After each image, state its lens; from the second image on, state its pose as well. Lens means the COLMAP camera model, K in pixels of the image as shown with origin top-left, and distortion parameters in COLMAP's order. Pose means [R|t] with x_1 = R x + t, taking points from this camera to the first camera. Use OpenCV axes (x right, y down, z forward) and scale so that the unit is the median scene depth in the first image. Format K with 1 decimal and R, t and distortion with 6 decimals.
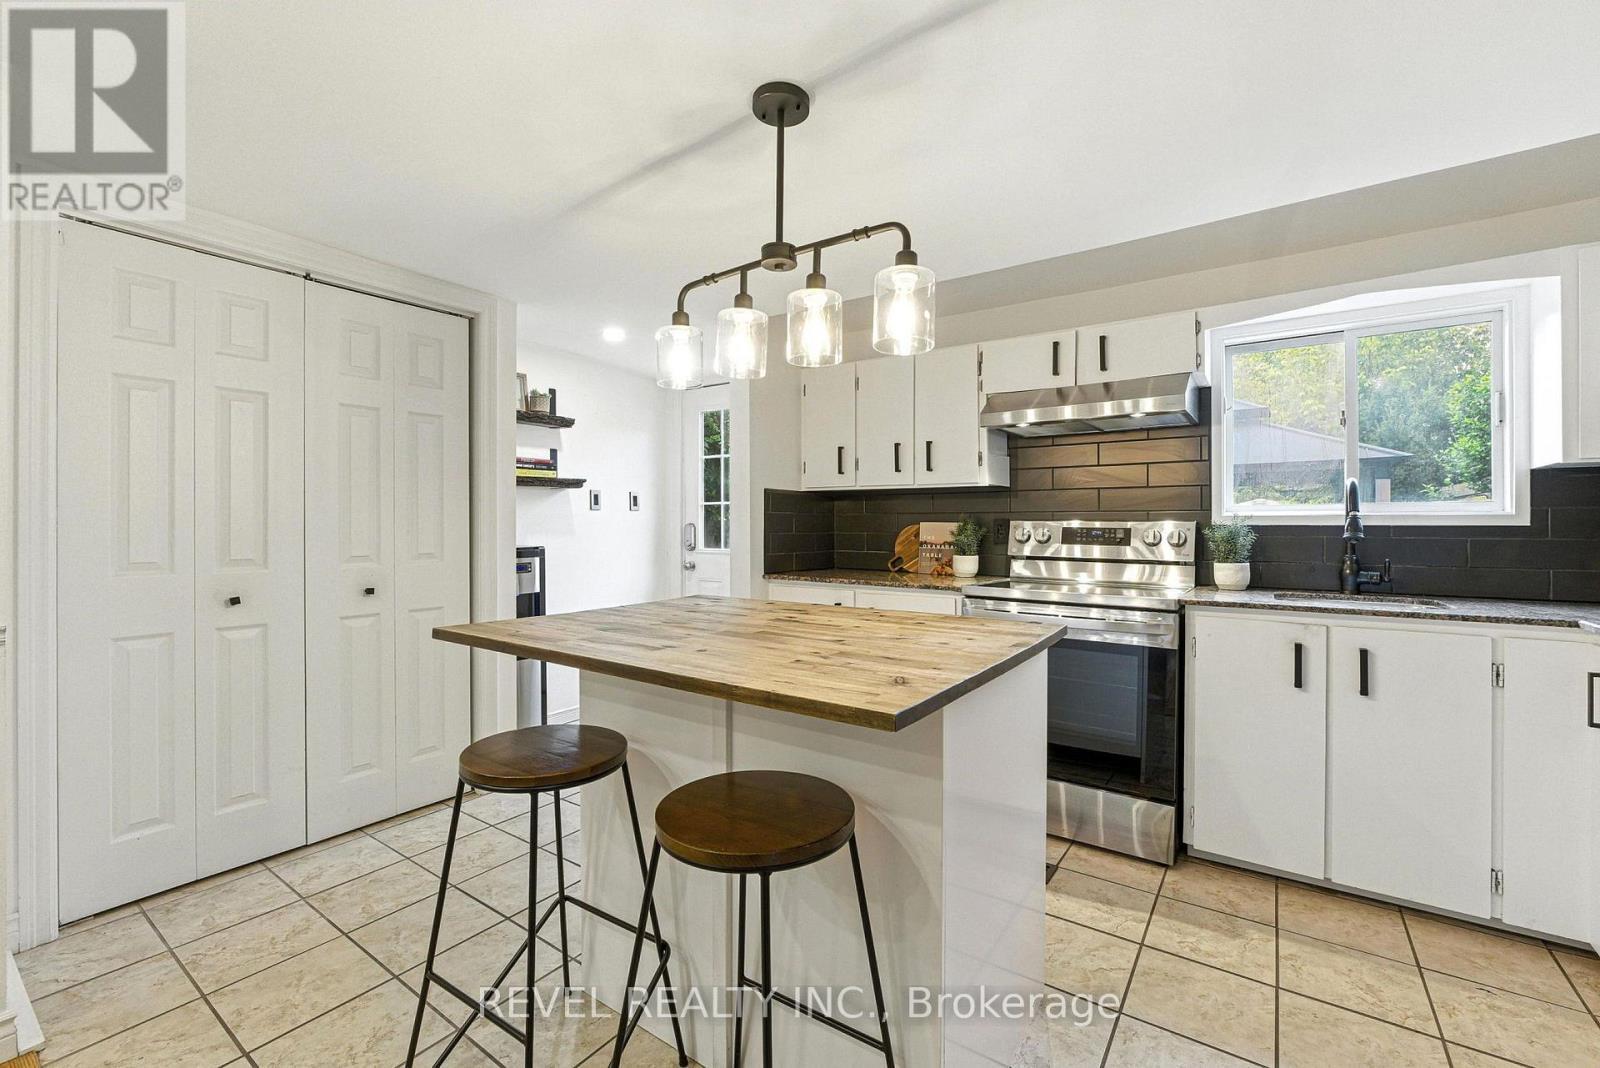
lens RADIAL K [[678.0, 0, 804.9], [0, 678.0, 528.8], [0, 0, 1]] dist [-0.021711, 0.006875]
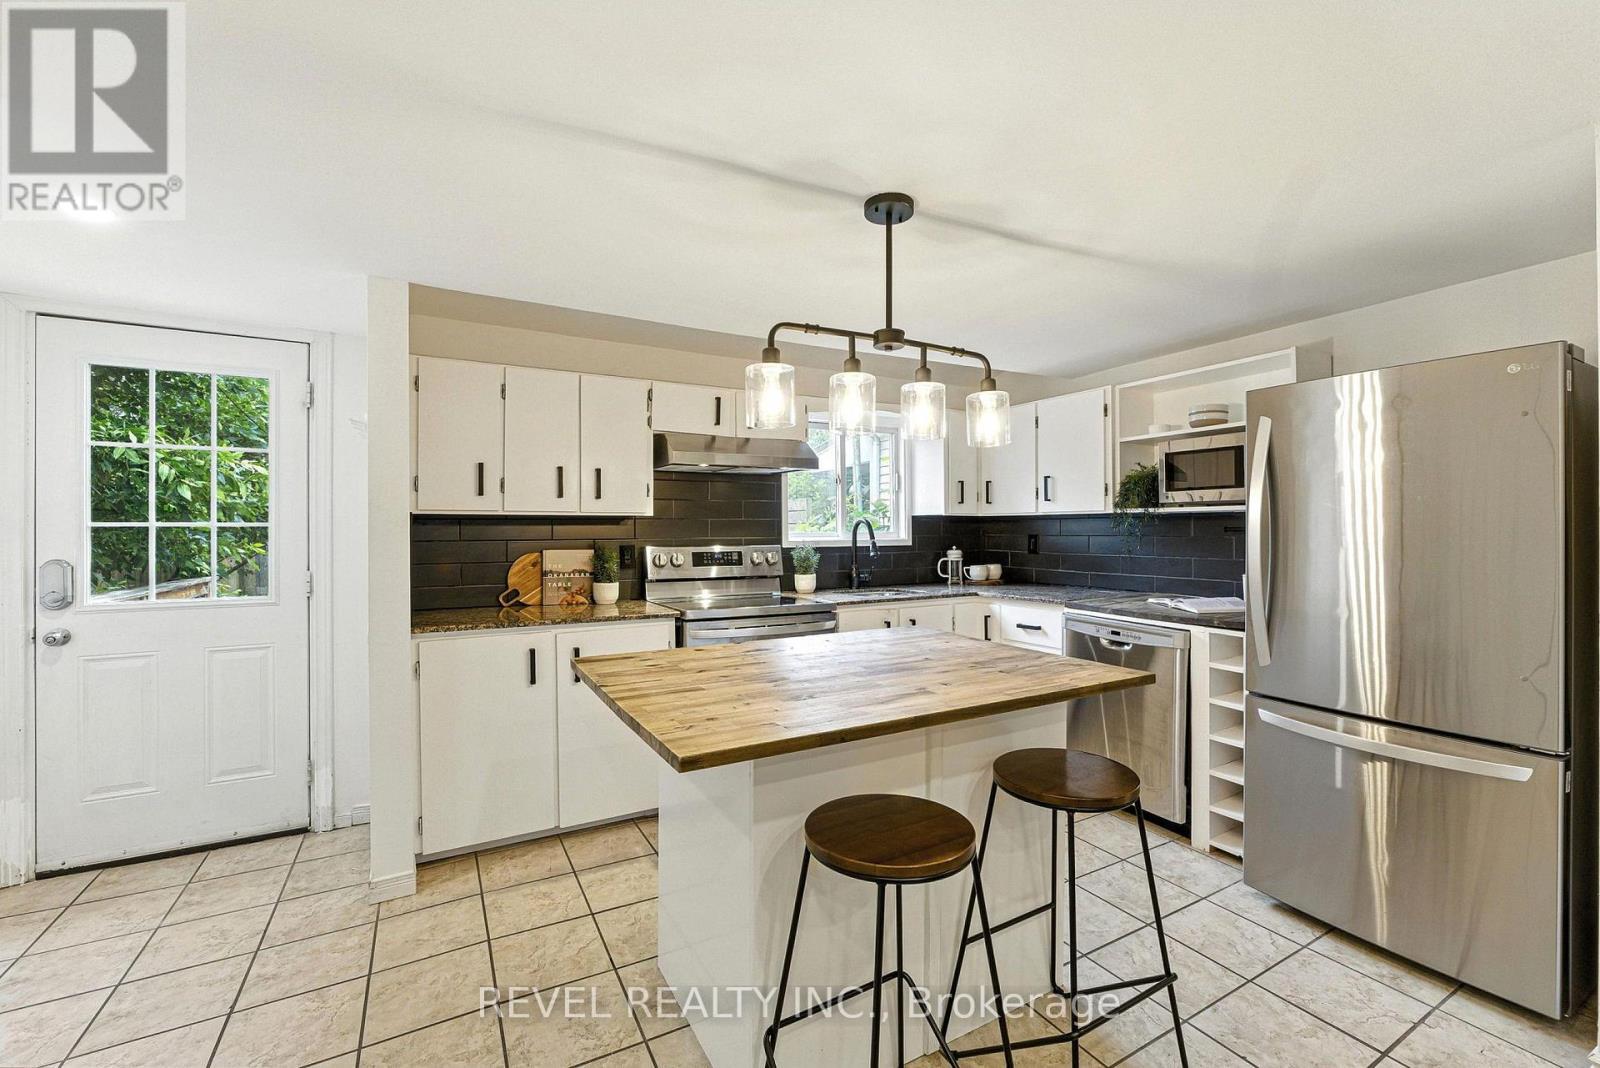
lens RADIAL K [[678.0, 0, 804.9], [0, 678.0, 528.8], [0, 0, 1]] dist [-0.021711, 0.006875]
pose [[0.432236, -0.003686, 0.901753, -0.664800], [0.010765, 0.999941, -0.001073, -0.044489], [-0.901696, 0.010171, 0.432250, 0.363941]]
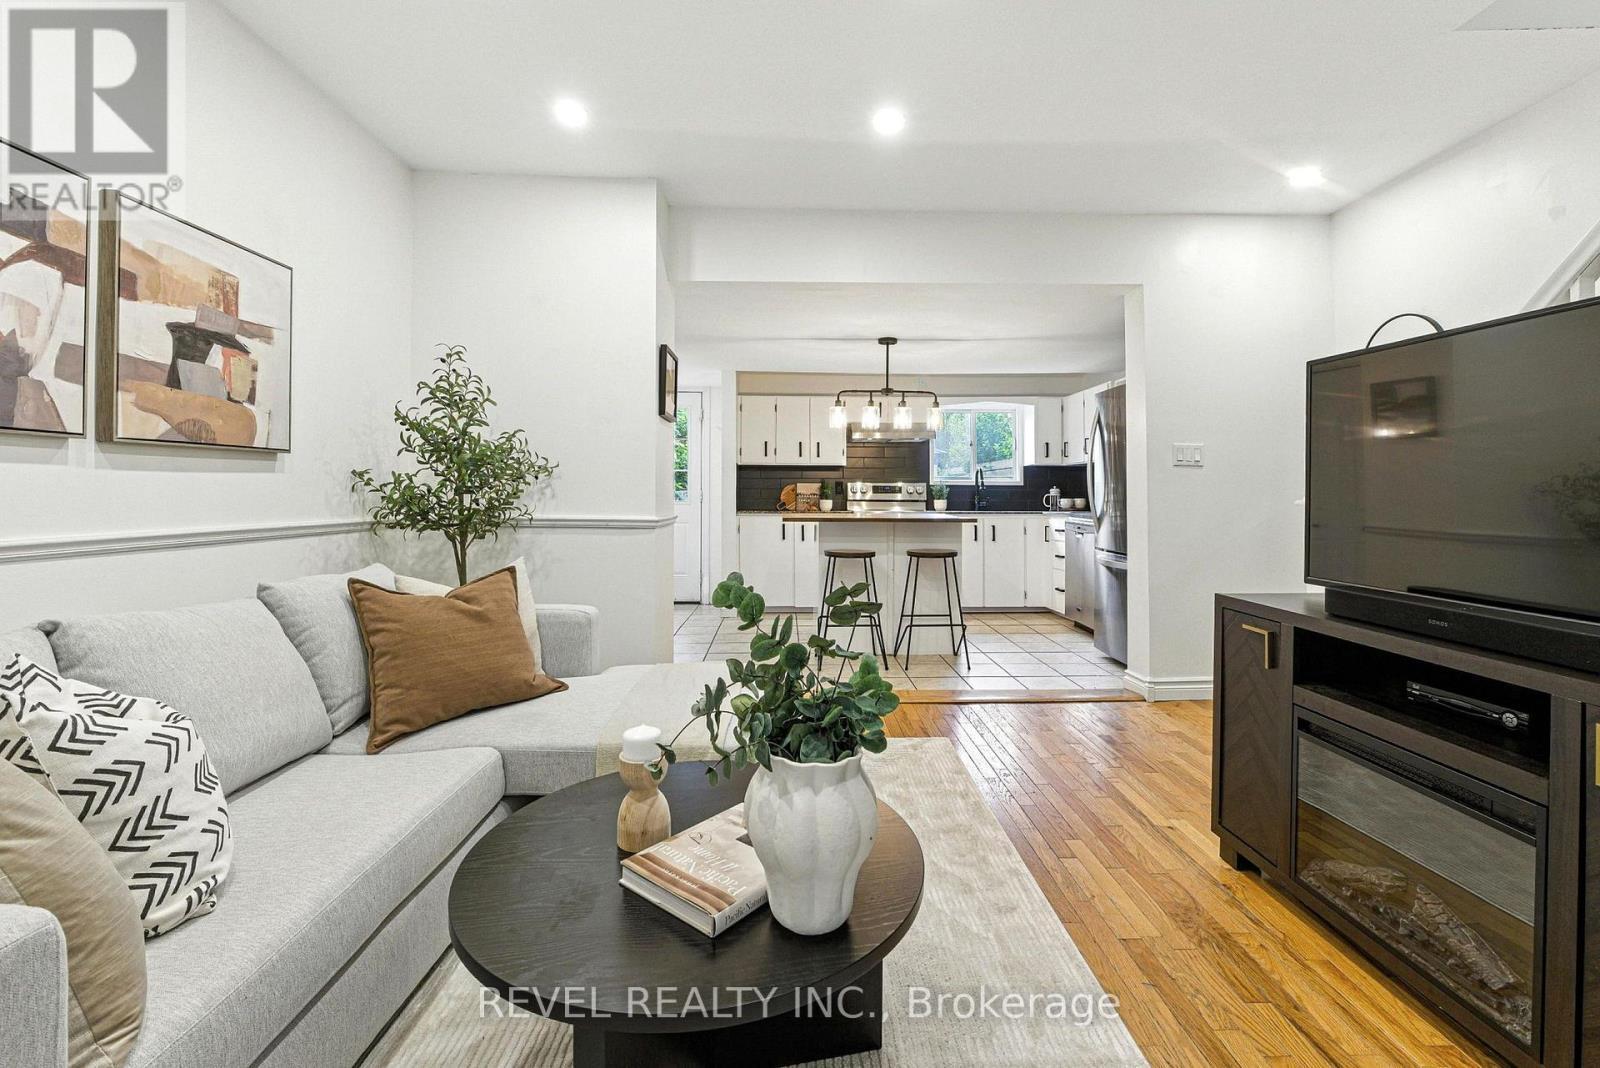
lens RADIAL K [[687.7, 0, 809.3], [0, 687.7, 489.8], [0, 0, 1]] dist [-0.000649, -0.000023]
pose [[0.797831, 0.004601, 0.602864, -1.247599], [0.001790, 0.999948, -0.010000, 0.036893], [-0.602878, 0.009058, 0.797782, -0.711012]]
